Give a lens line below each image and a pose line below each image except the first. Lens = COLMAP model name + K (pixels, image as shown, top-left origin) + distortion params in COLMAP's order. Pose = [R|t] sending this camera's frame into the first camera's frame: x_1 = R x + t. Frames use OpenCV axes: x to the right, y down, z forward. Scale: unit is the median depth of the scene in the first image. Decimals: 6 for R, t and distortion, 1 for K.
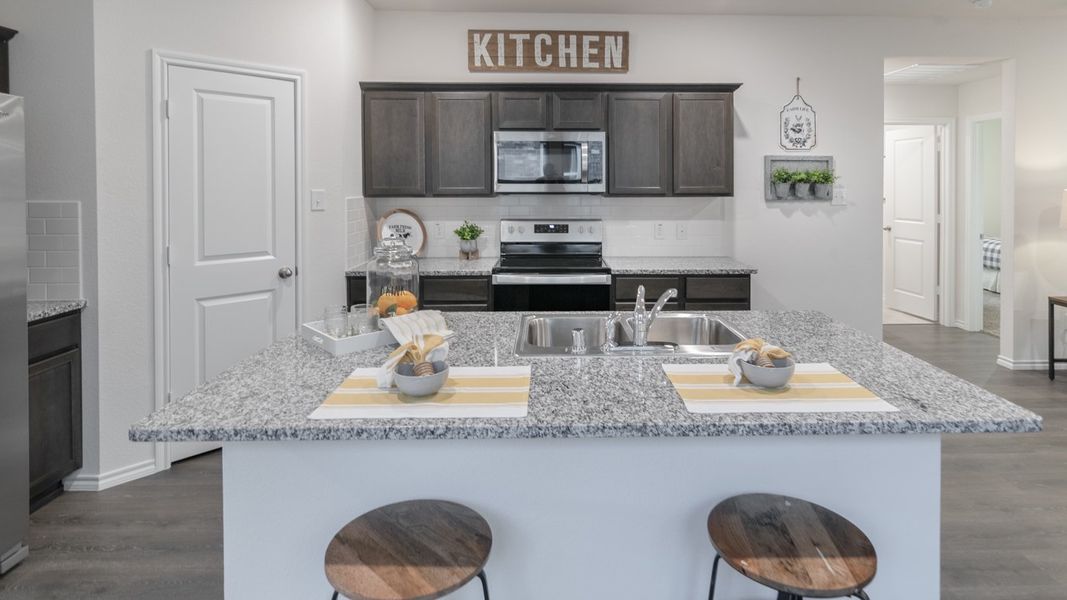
lens RADIAL K [[535.6, 0, 503.7], [0, 535.6, 256.0], [0, 0, 1]] dist [-0.002119, 0.000442]
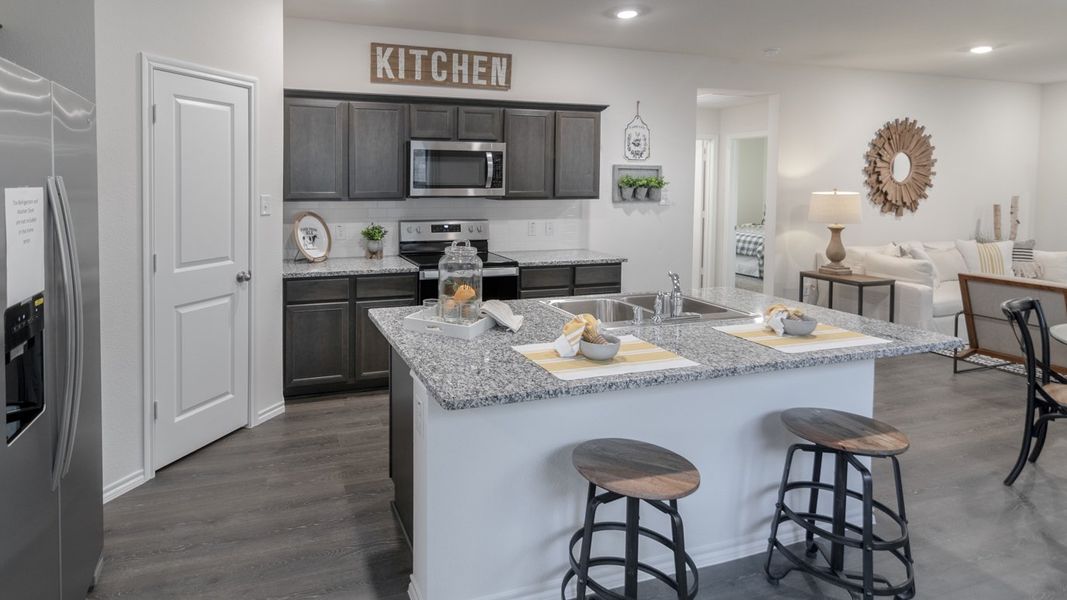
lens RADIAL K [[496.7, 0, 470.1], [0, 496.7, 269.6], [0, 0, 1]] dist [-0.000871, 0.001004]
pose [[0.967374, -0.039334, 0.250279, -0.156266], [0.030967, 0.998825, 0.037286, -0.003143], [-0.251452, -0.028319, 0.967455, -0.018472]]
